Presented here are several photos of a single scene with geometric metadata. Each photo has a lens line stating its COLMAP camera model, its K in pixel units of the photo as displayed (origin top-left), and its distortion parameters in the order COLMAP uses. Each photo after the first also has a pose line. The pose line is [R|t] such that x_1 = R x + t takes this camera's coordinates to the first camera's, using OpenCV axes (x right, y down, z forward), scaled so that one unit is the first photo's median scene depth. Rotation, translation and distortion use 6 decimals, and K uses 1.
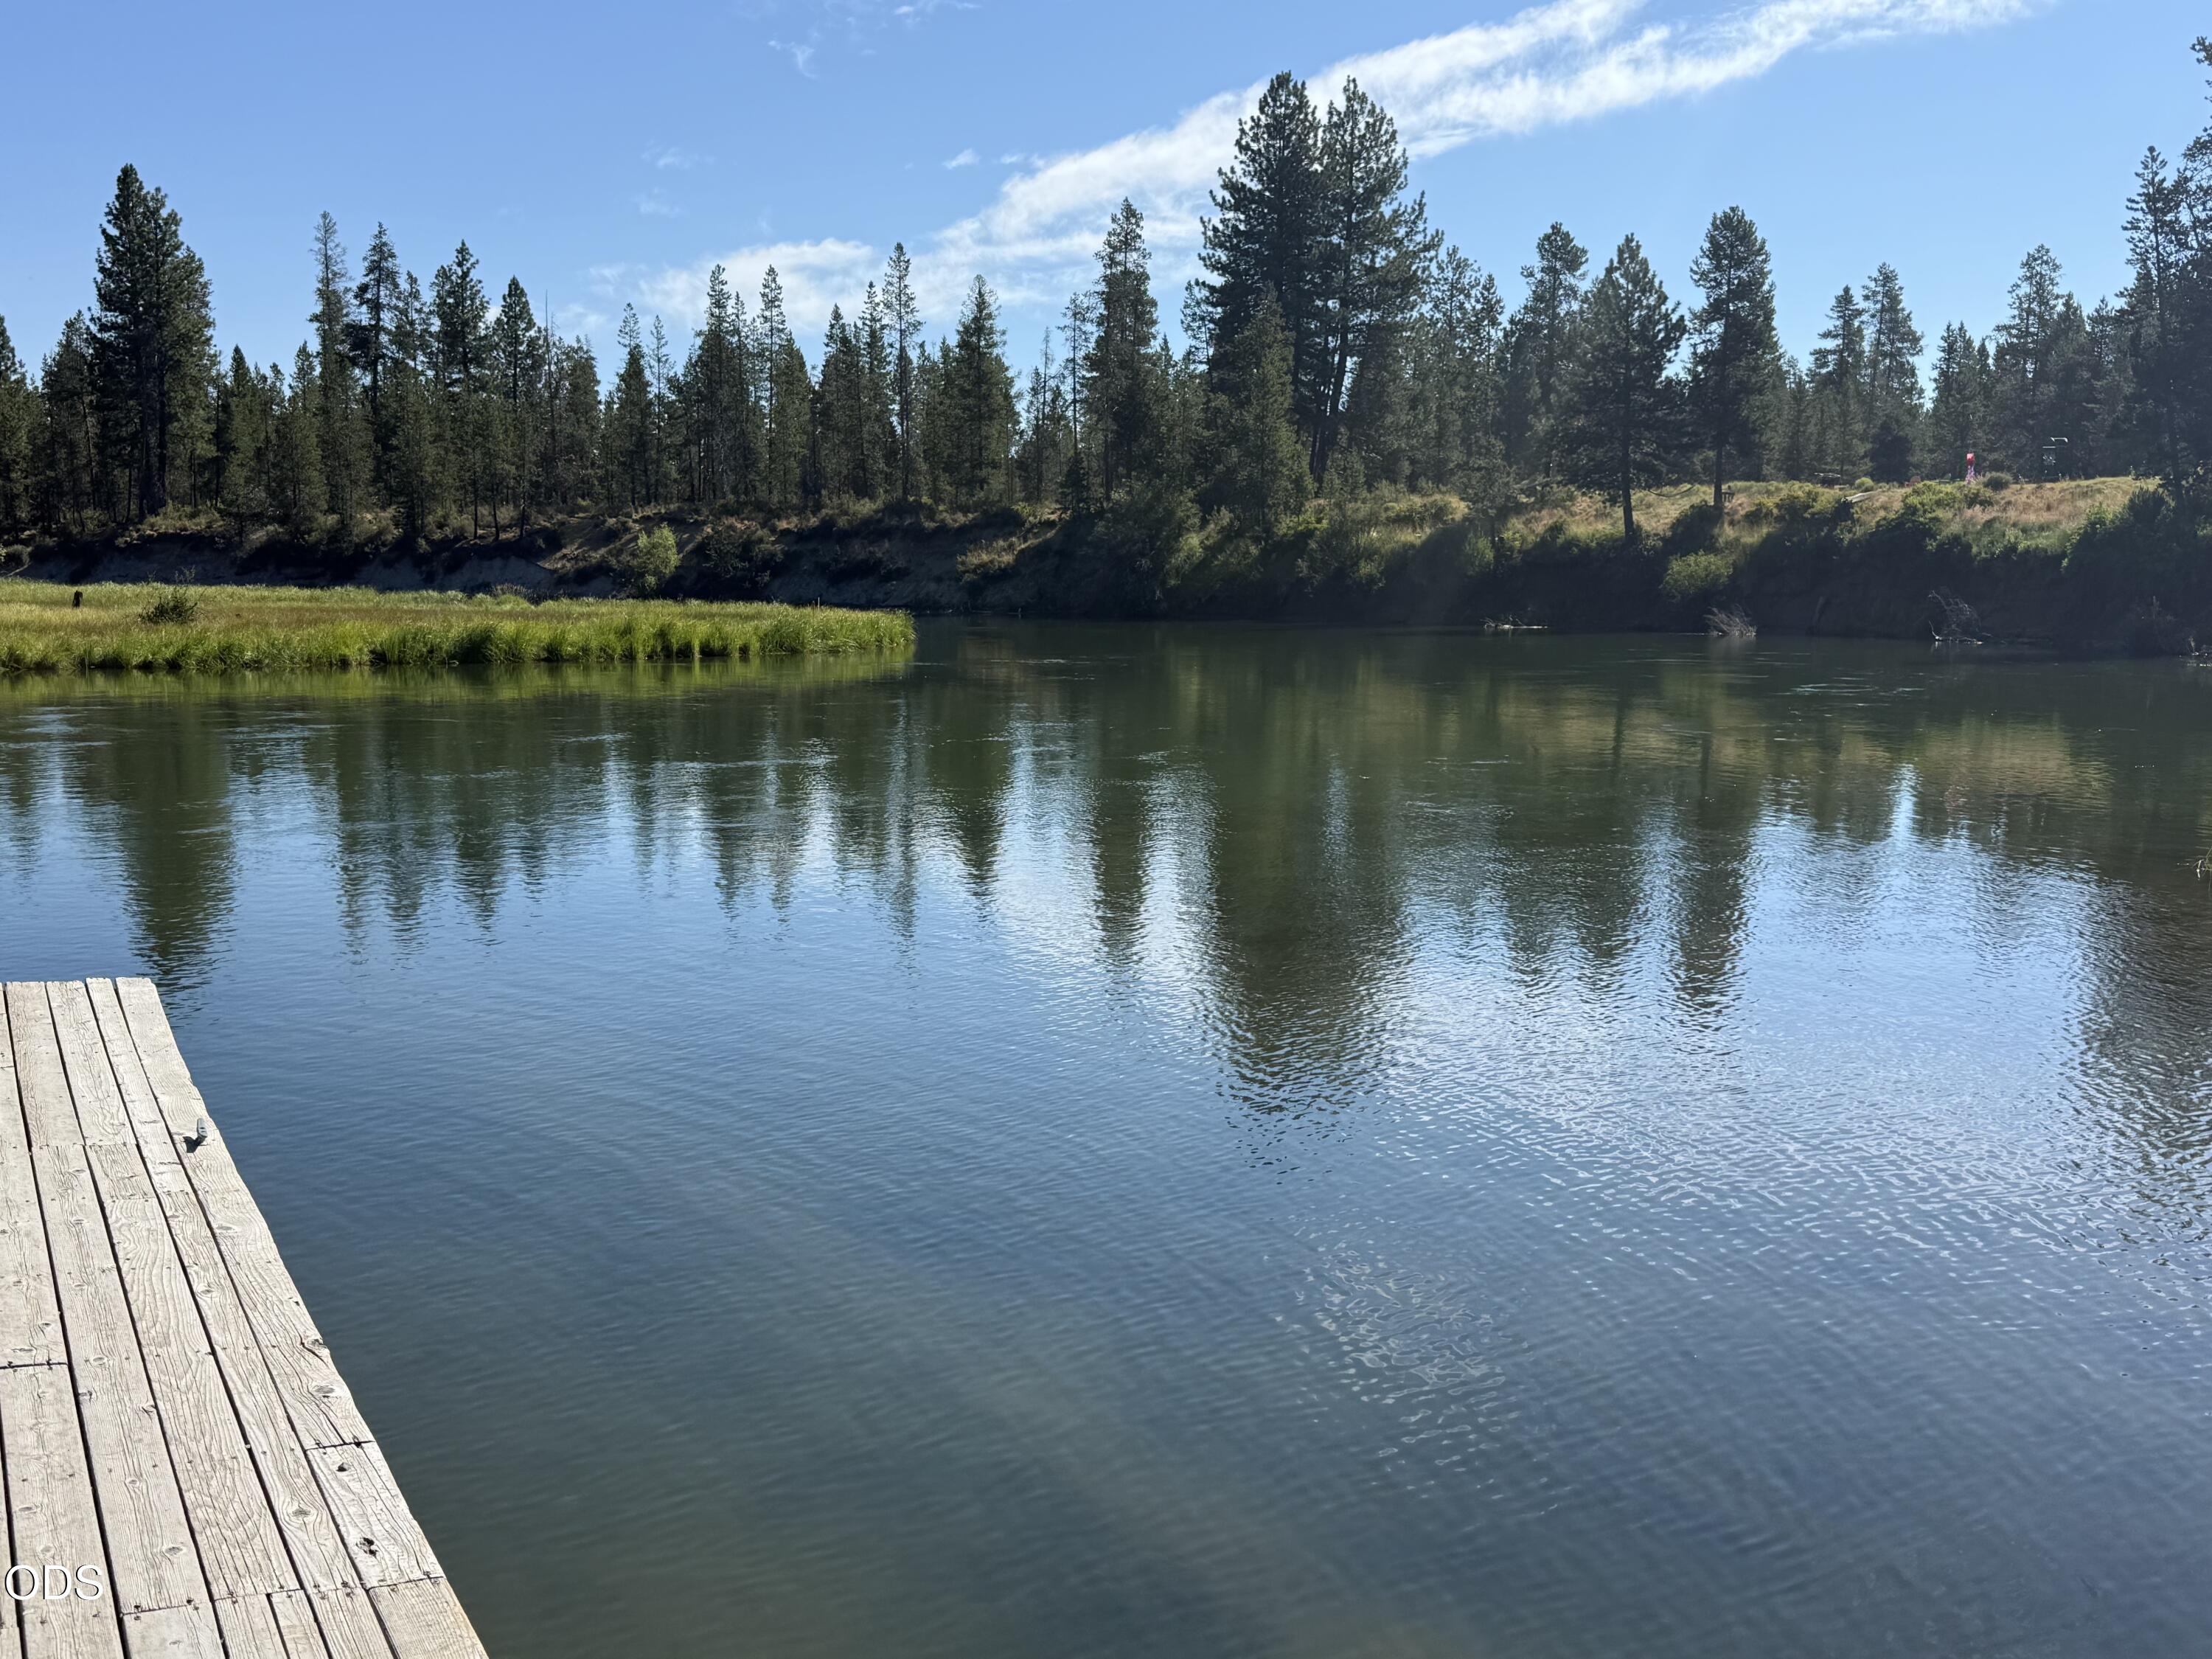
lens RADIAL K [[2159.6, 0, 1106.0], [0, 2159.6, 829.5], [0, 0, 1]] dist [0.188845, -0.401513]
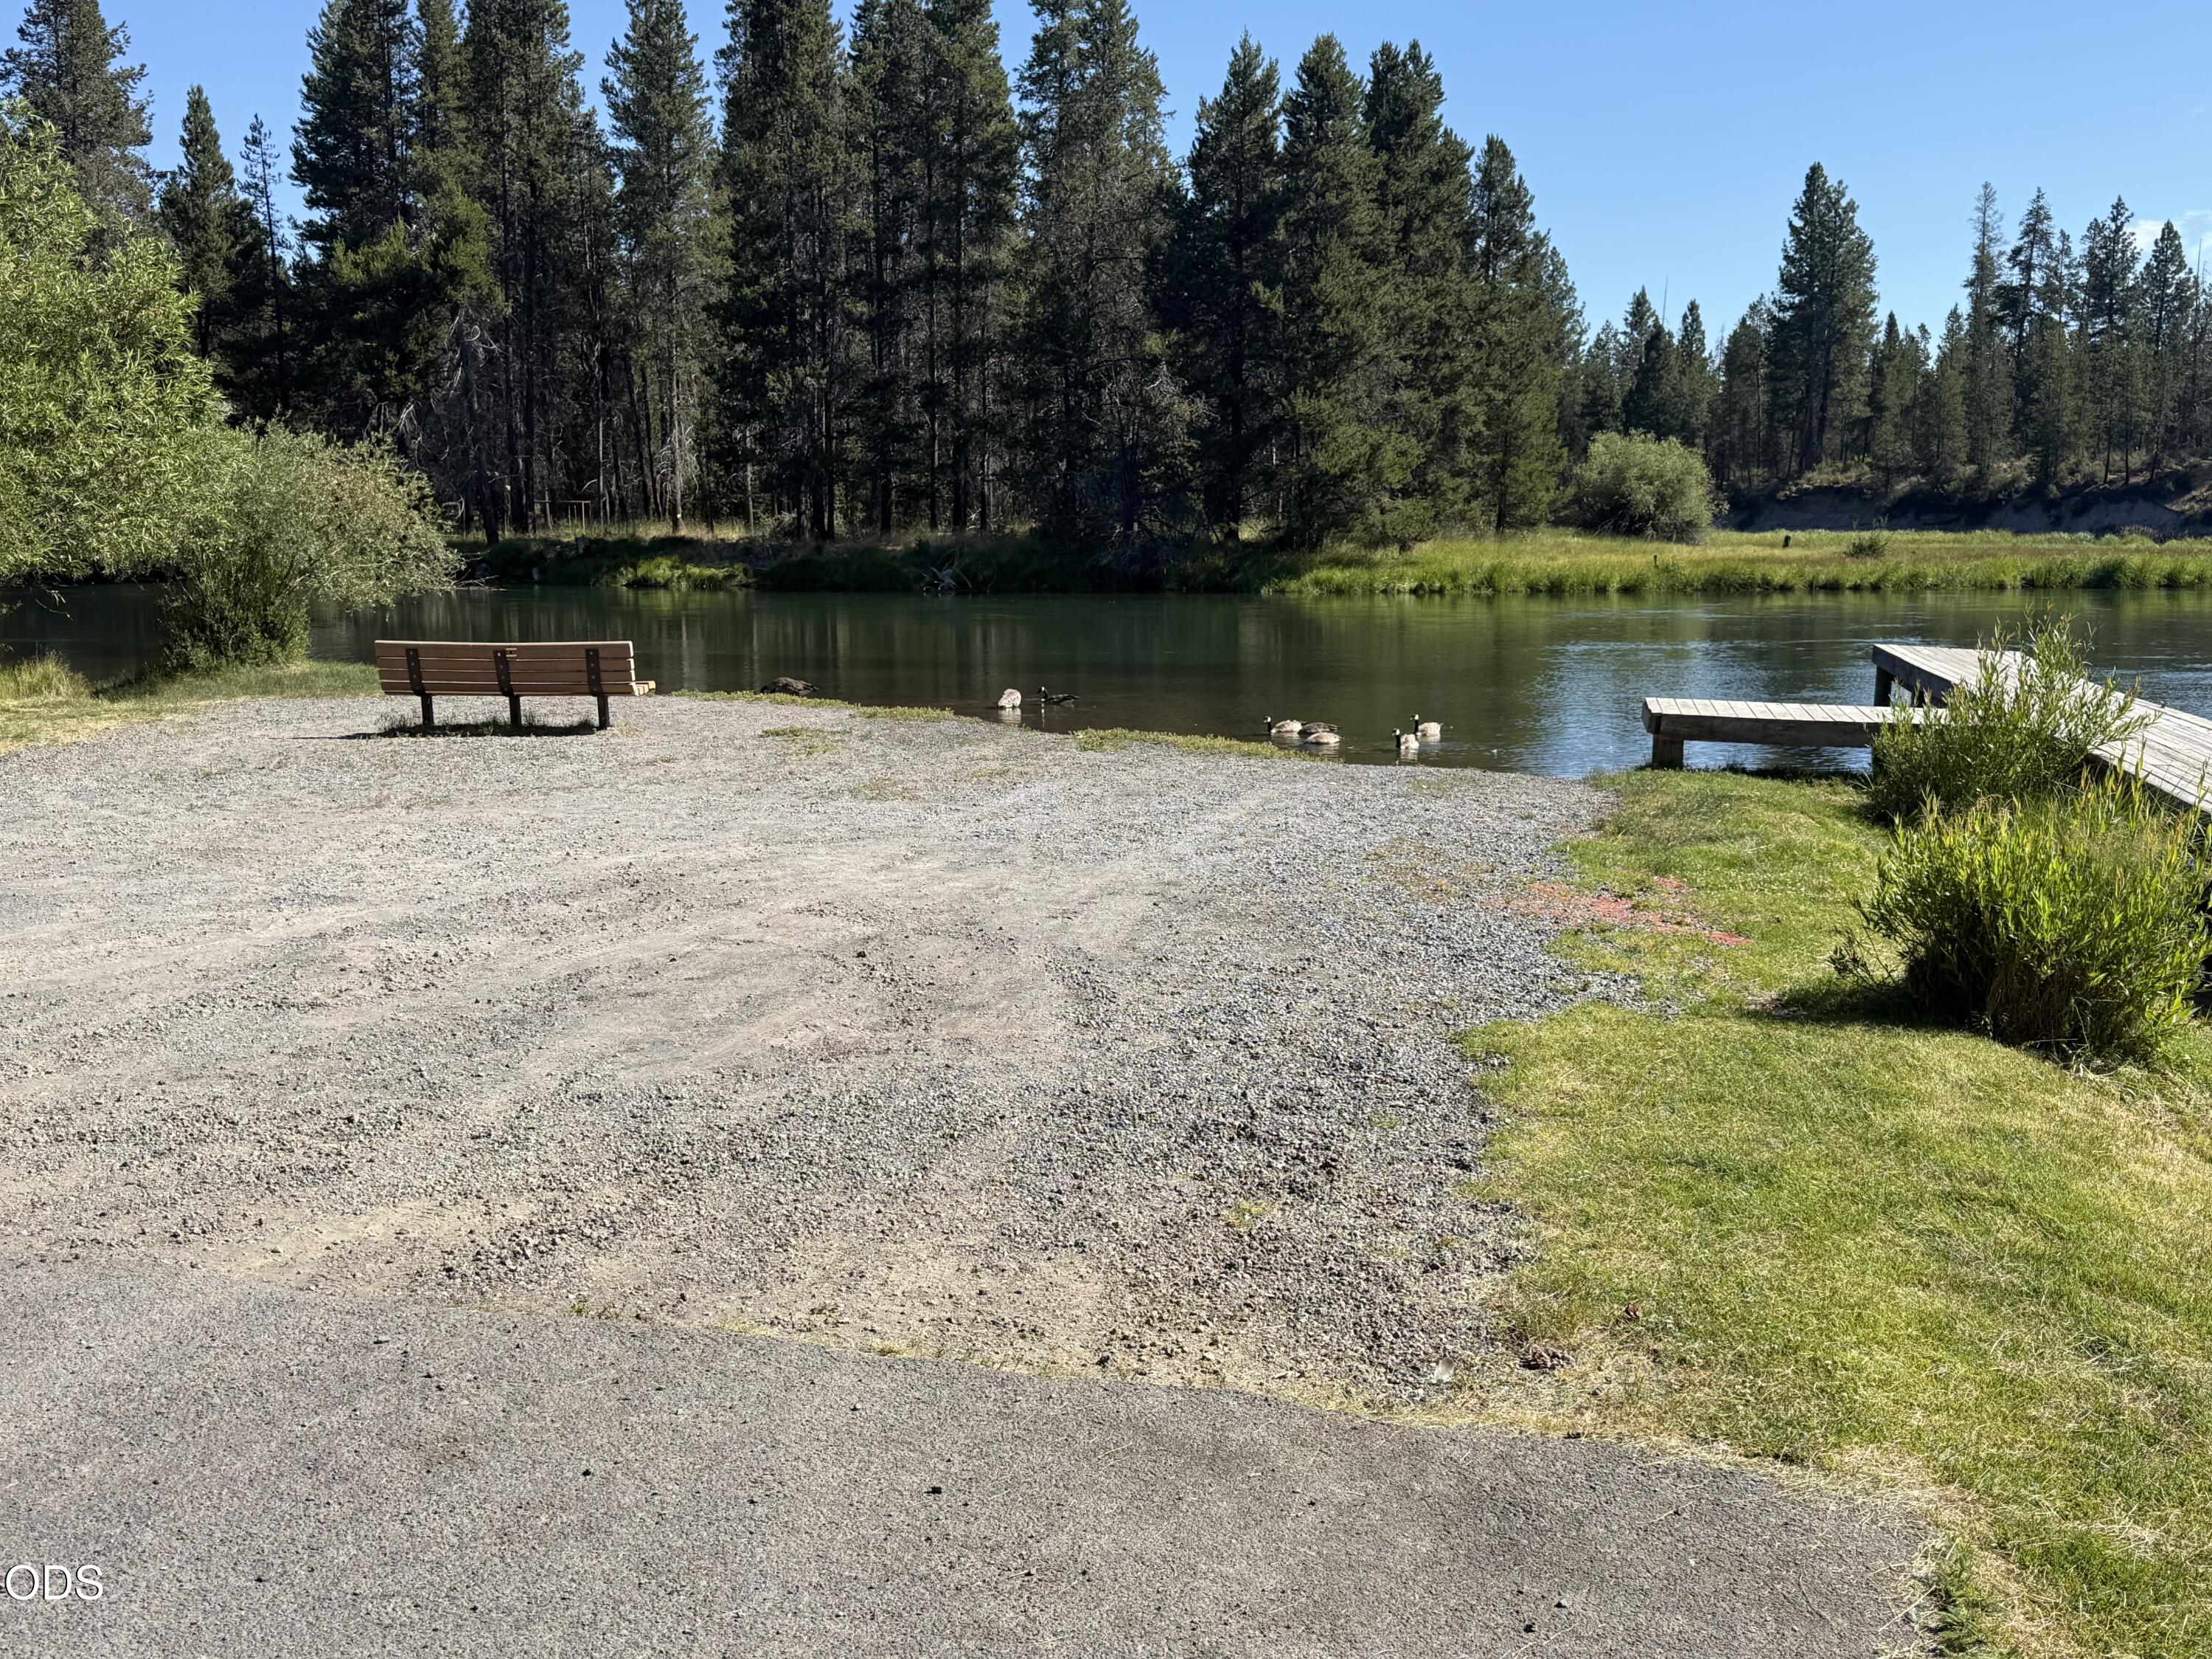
lens RADIAL K [[2159.6, 0, 1106.0], [0, 2159.6, 829.5], [0, 0, 1]] dist [0.188845, -0.401513]
pose [[0.767773, 0.080601, -0.635632, 0.031413], [-0.065504, 0.996732, 0.047269, 0.014508], [0.637365, 0.005344, 0.770544, -0.122829]]
